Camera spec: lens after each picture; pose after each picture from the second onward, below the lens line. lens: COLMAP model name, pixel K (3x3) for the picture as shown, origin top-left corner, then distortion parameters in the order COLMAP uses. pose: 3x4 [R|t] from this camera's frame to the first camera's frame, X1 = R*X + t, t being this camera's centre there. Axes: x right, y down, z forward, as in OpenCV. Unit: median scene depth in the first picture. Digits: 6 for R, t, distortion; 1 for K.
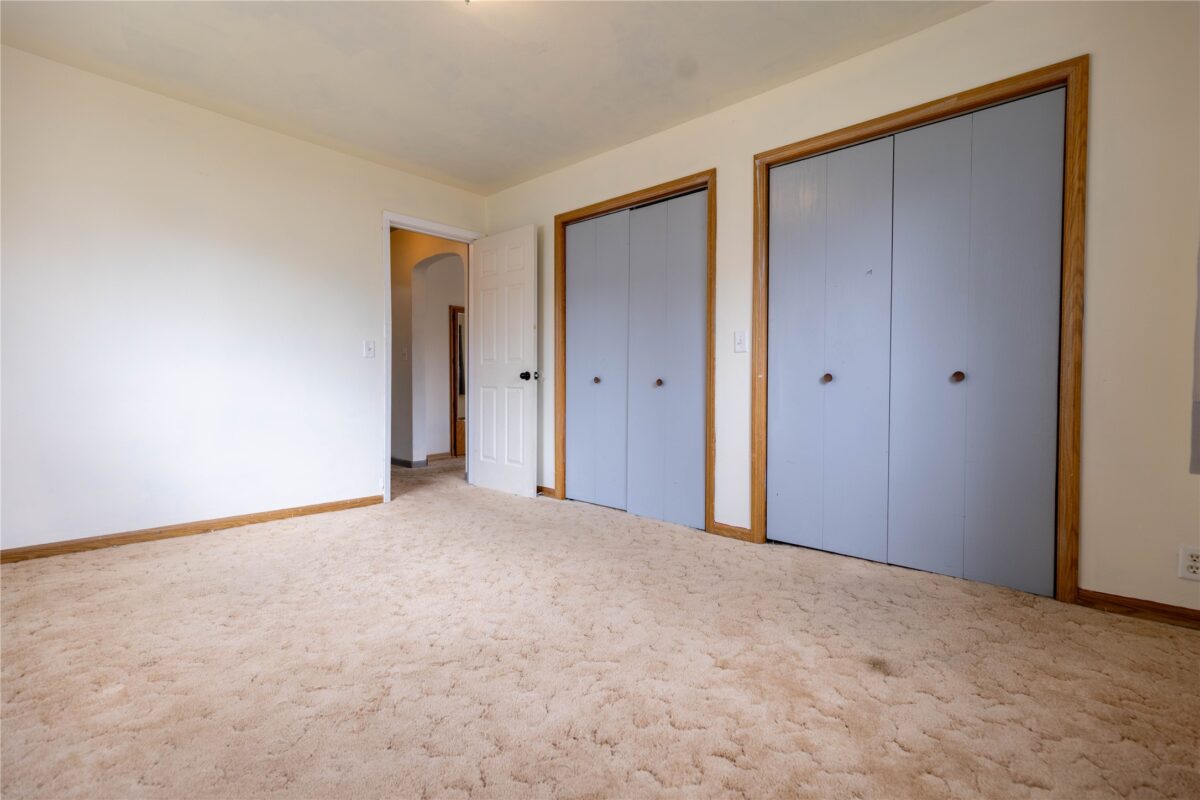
lens RADIAL K [[556.8, 0, 597.9], [0, 556.8, 399.5], [0, 0, 1]] dist [0.001336, -0.000283]
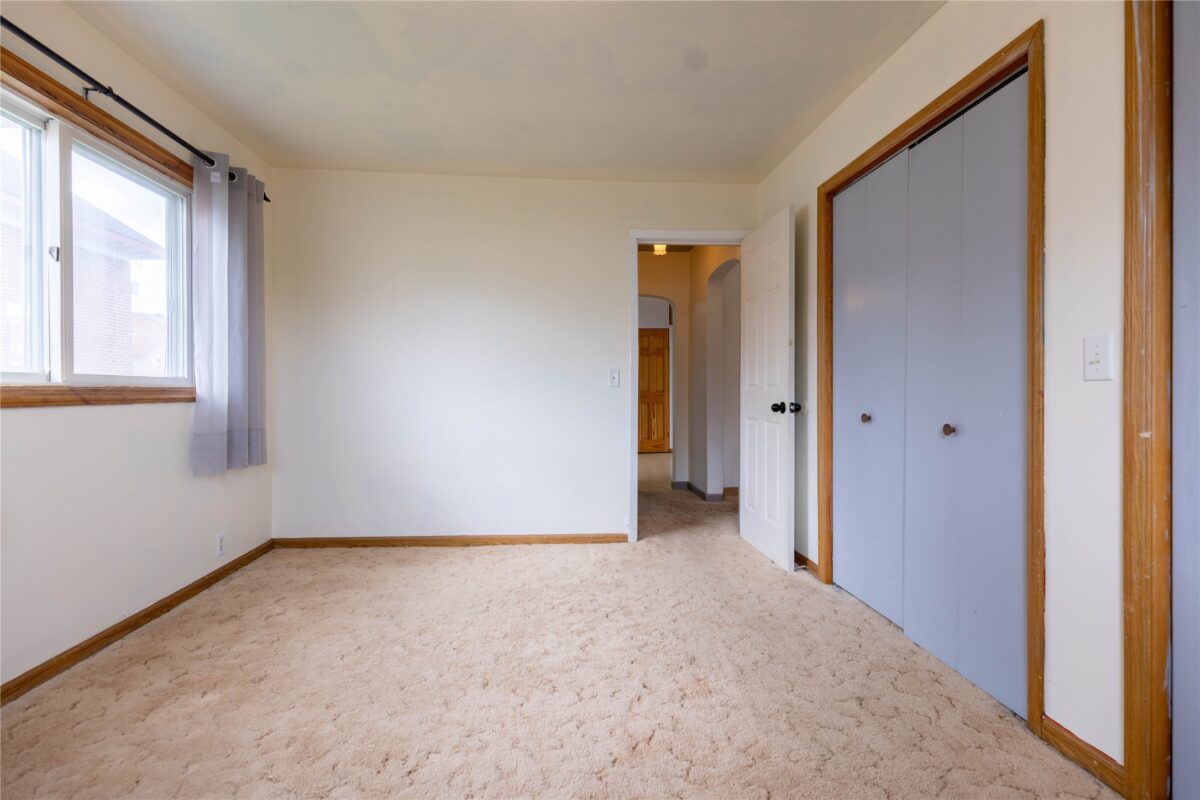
lens RADIAL K [[556.8, 0, 597.3], [0, 556.8, 394.7], [0, 0, 1]] dist [0.001336, -0.000283]
pose [[0.718699, 0.001757, -0.695319, 0.270239], [-0.012606, 0.999865, -0.010504, -0.060502], [0.695207, 0.016314, 0.718624, 0.349949]]
